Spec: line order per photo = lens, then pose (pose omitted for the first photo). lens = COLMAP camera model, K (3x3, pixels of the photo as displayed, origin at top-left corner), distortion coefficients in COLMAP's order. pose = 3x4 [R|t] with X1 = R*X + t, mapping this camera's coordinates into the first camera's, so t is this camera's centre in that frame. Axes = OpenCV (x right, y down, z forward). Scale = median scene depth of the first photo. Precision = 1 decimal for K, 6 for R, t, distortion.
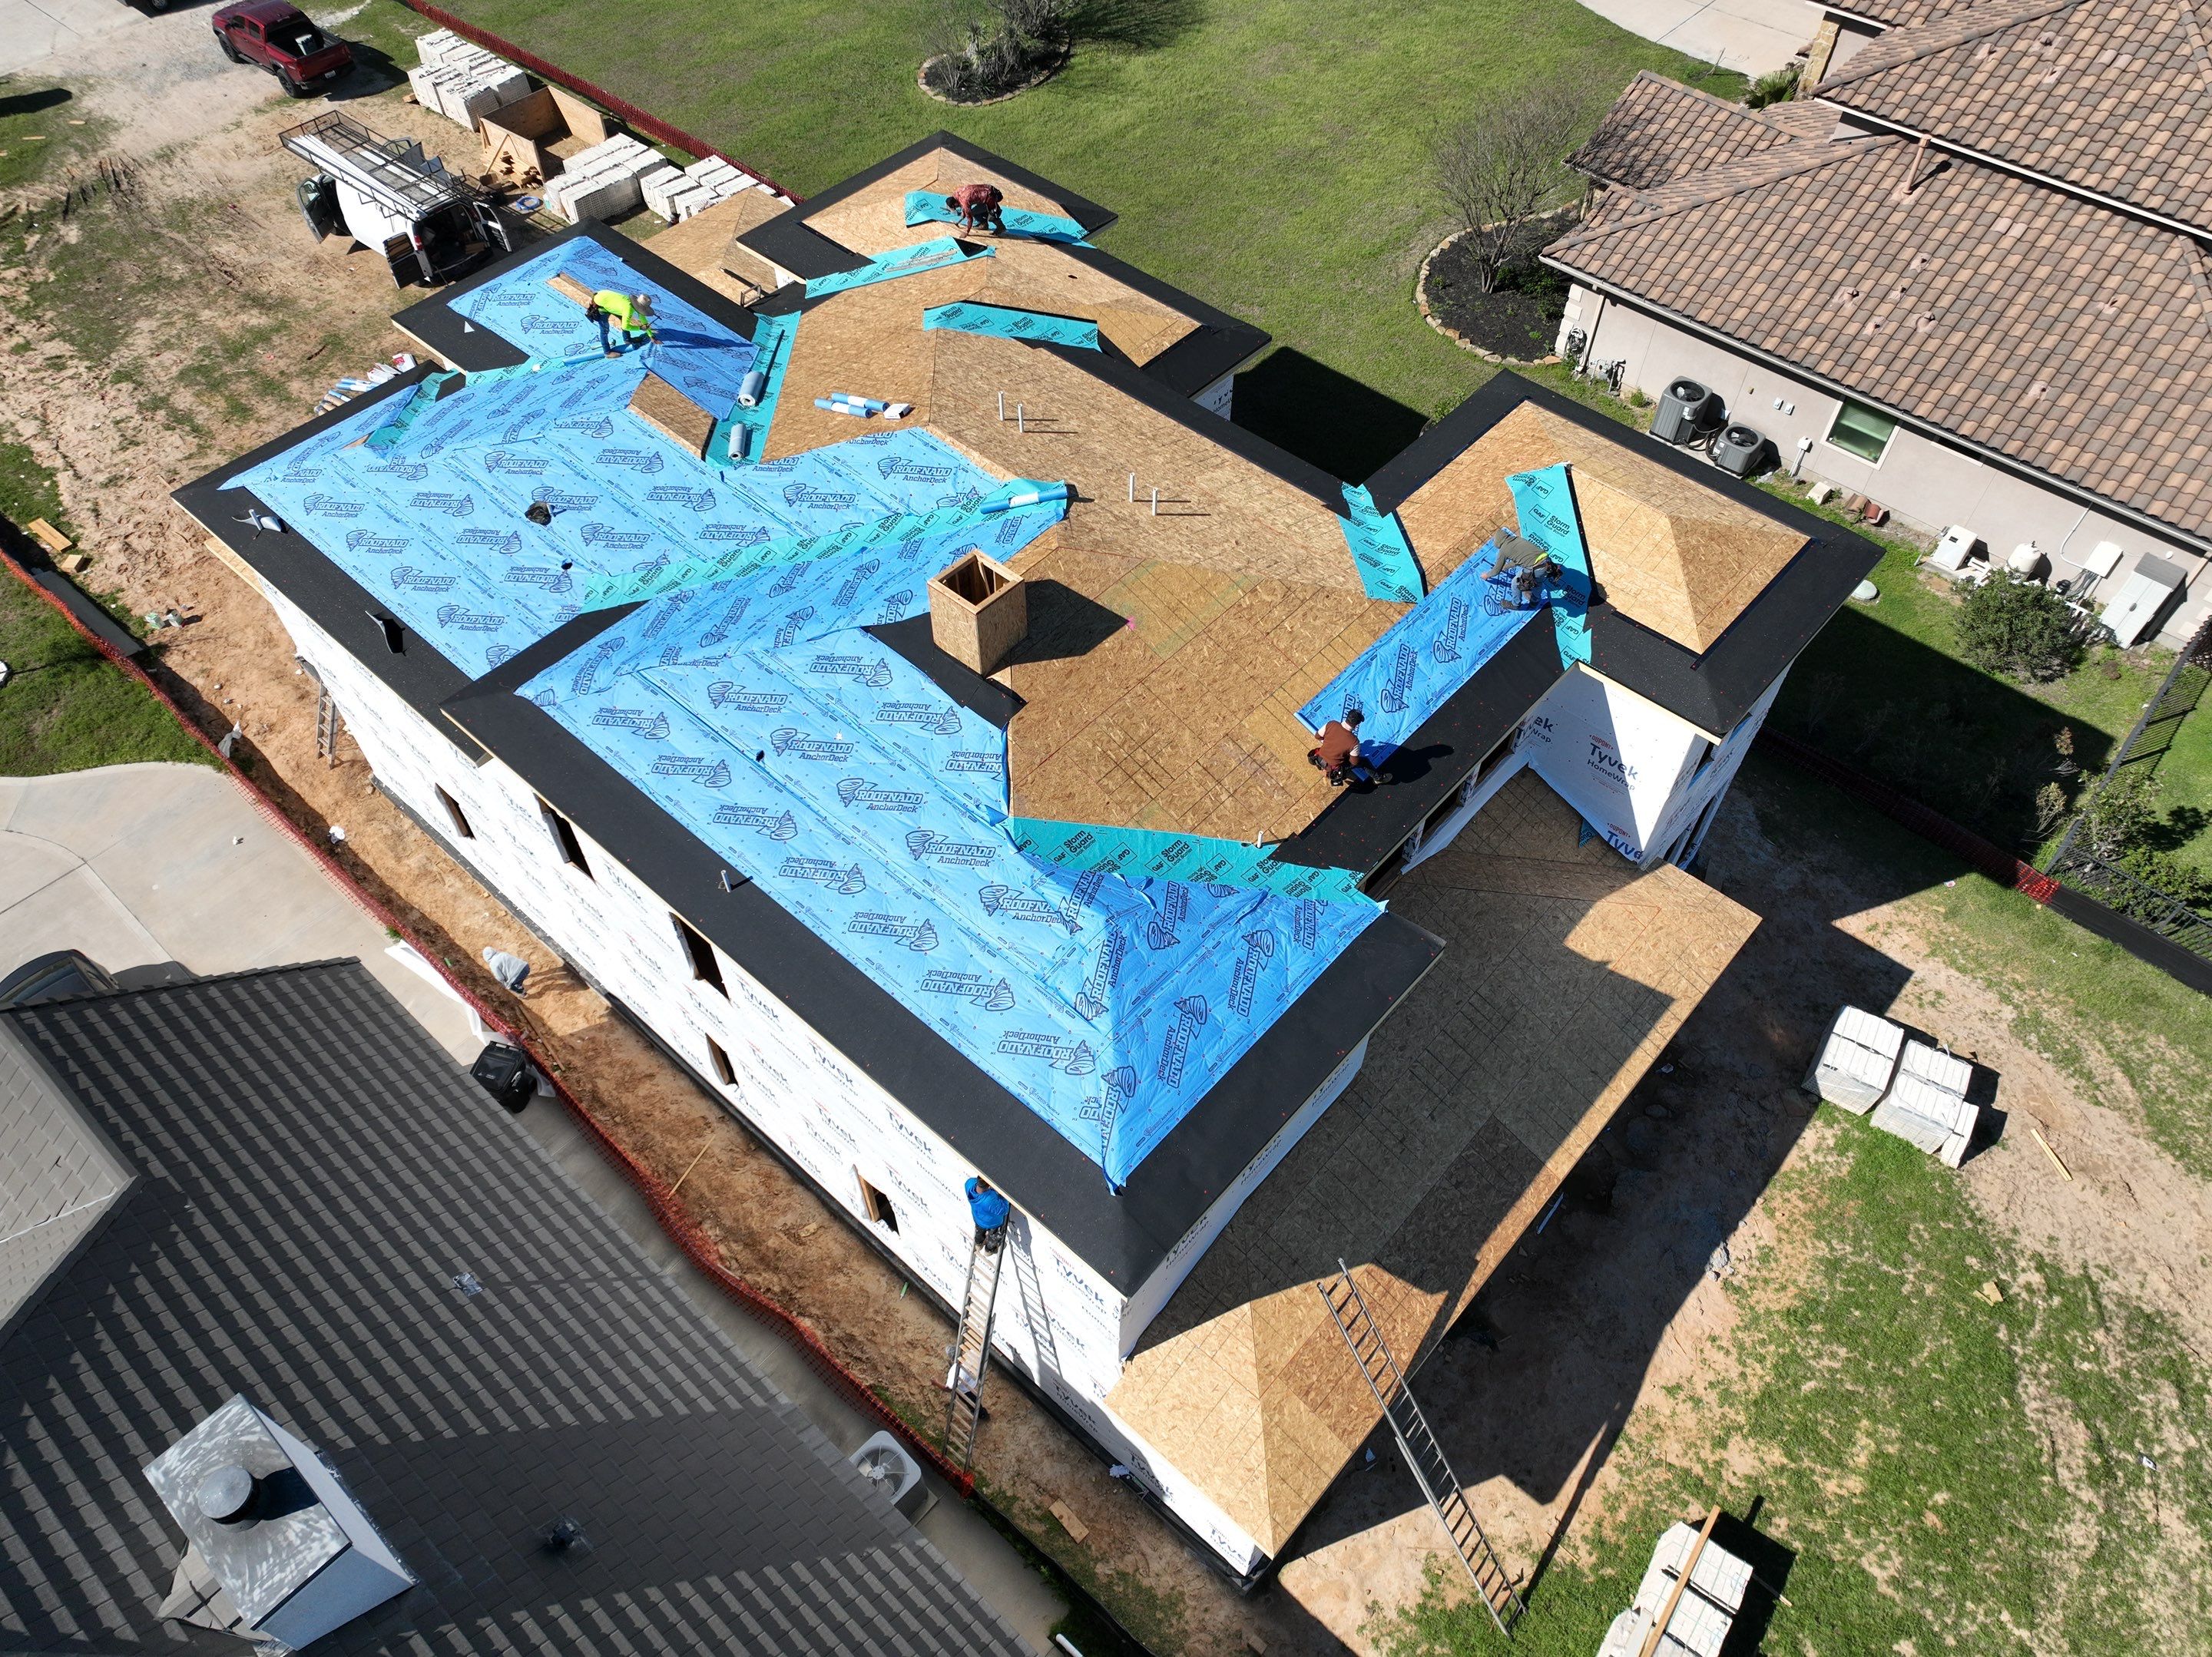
lens RADIAL K [[1555.5, 0, 1106.2], [0, 1555.5, 826.9], [0, 0, 1]] dist [-0.004762, 0.020641]
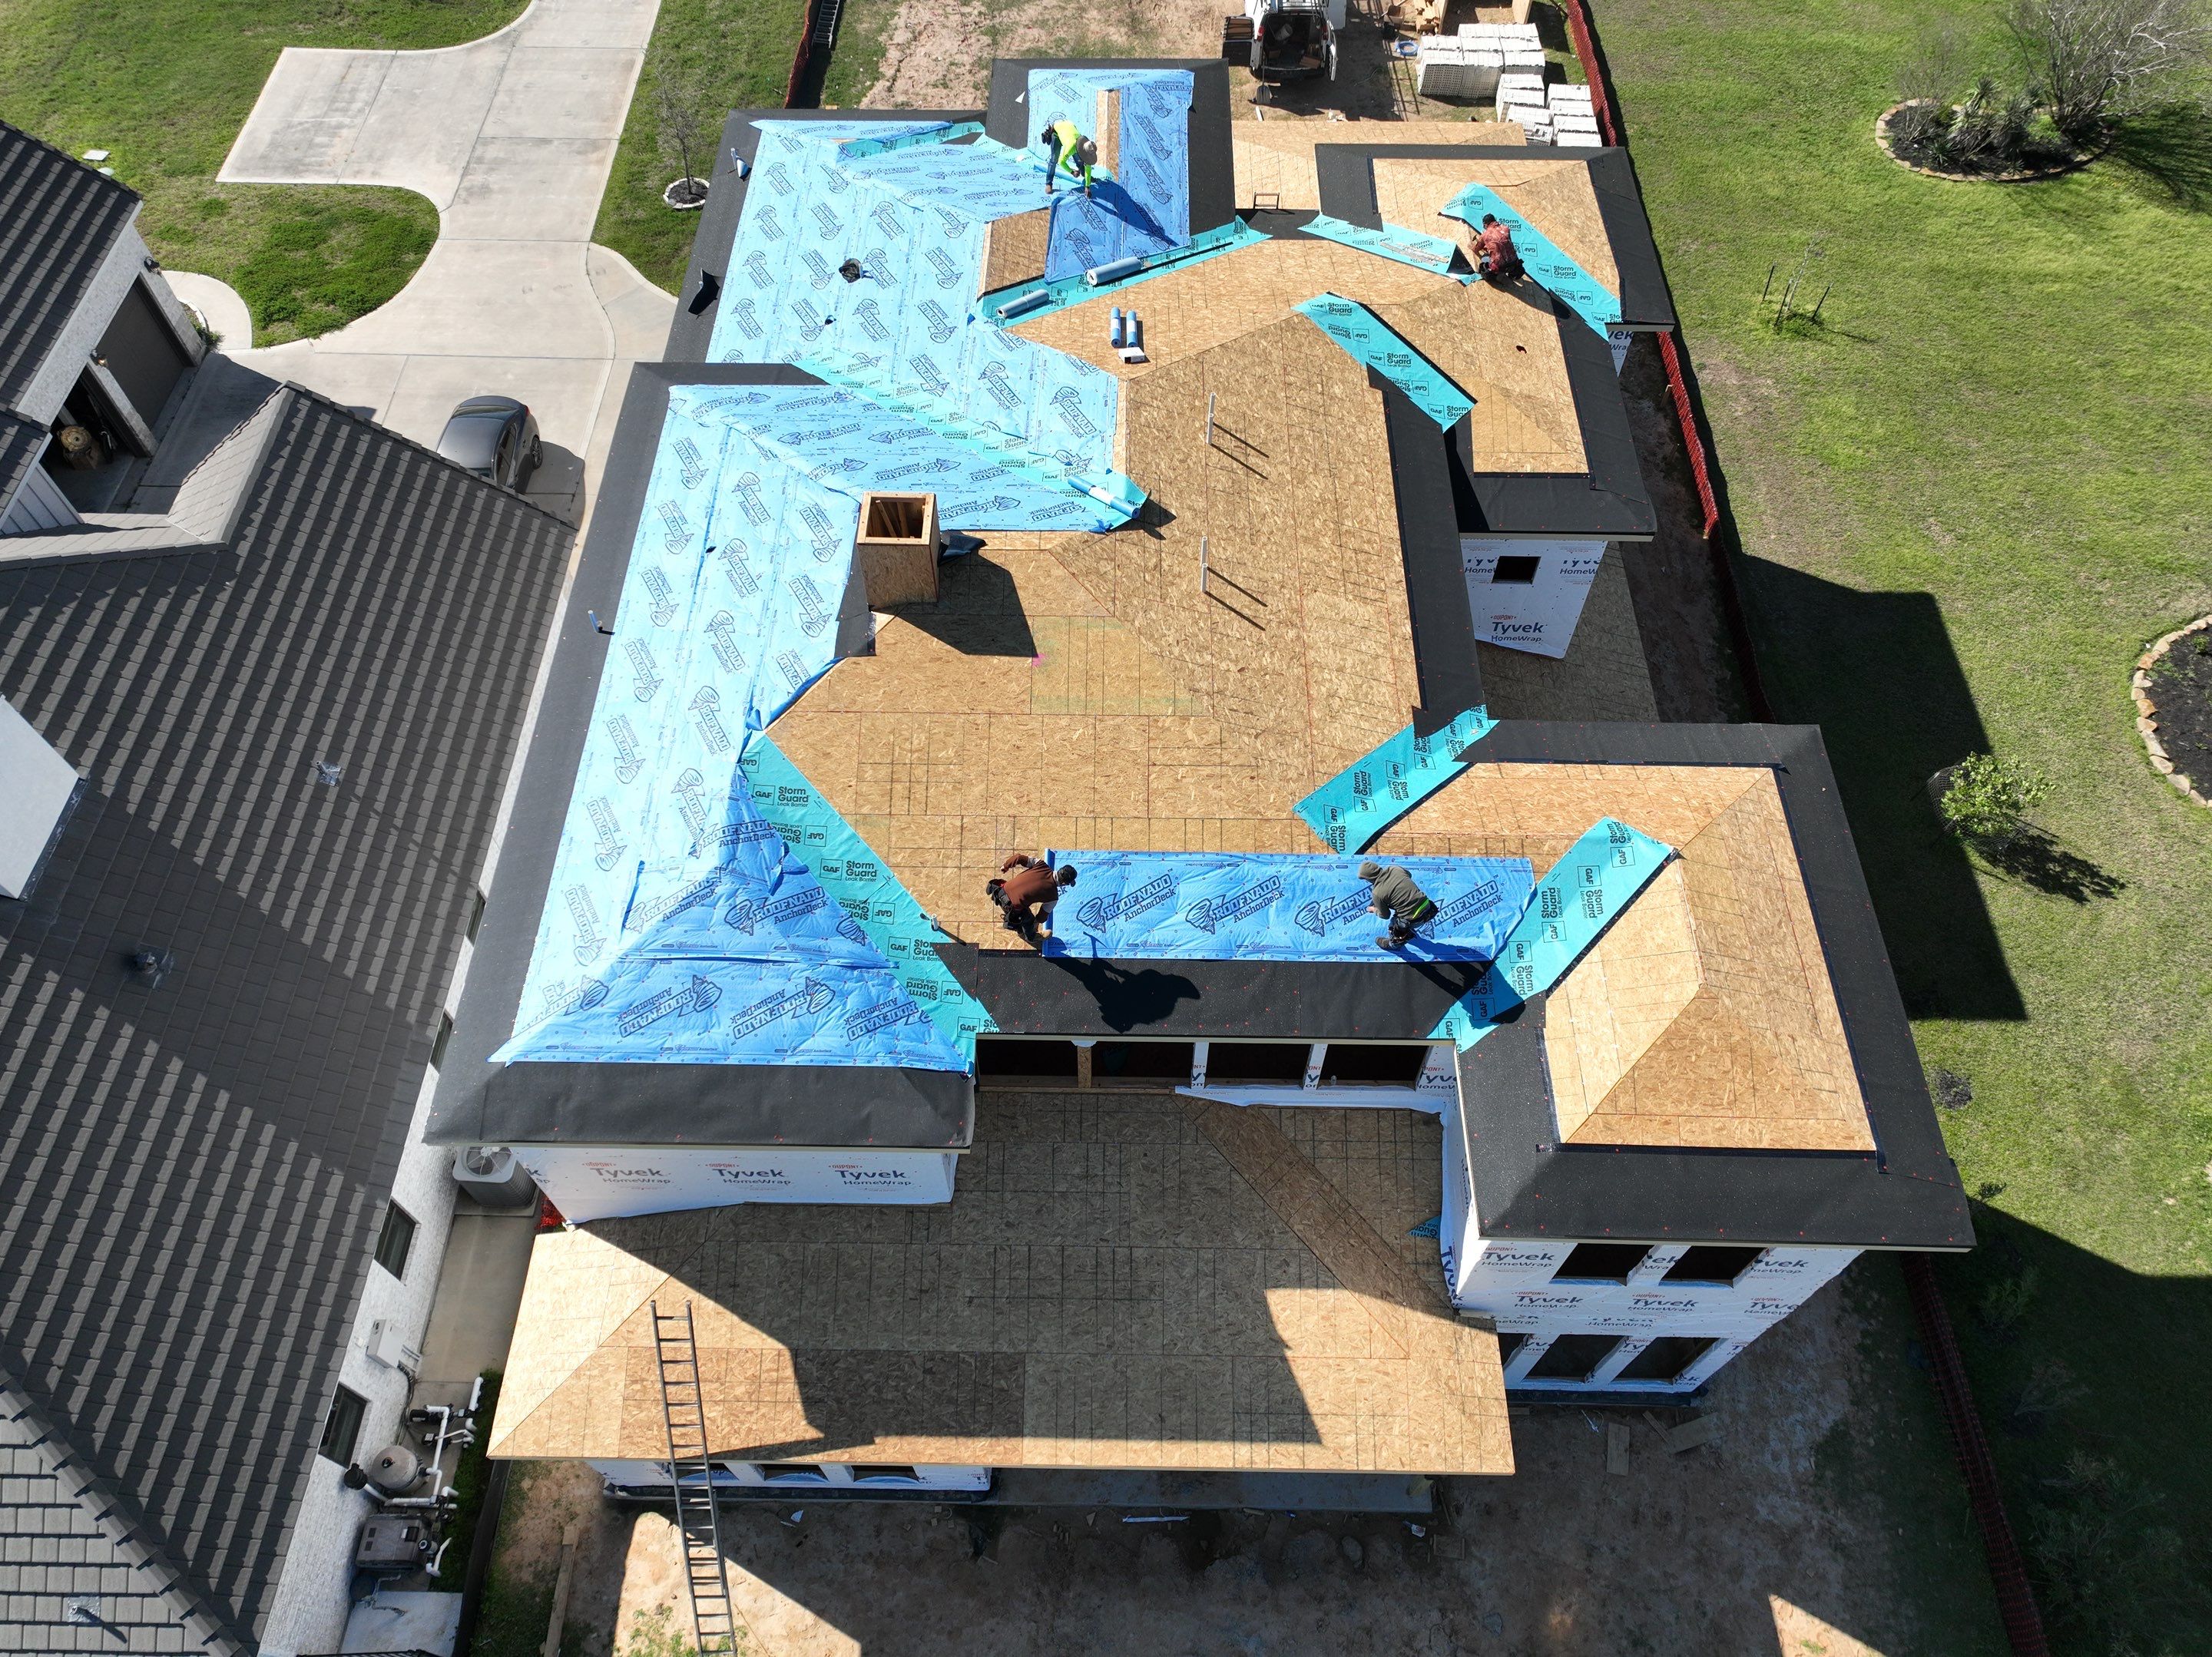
lens RADIAL K [[1555.5, 0, 1102.5], [0, 1555.5, 829.2], [0, 0, 1]] dist [-0.004762, 0.020641]
pose [[0.653479, 0.626448, -0.424886, 0.390119], [-0.593401, 0.772456, 0.226246, -0.225323], [0.469937, 0.104281, 0.876518, 0.183637]]
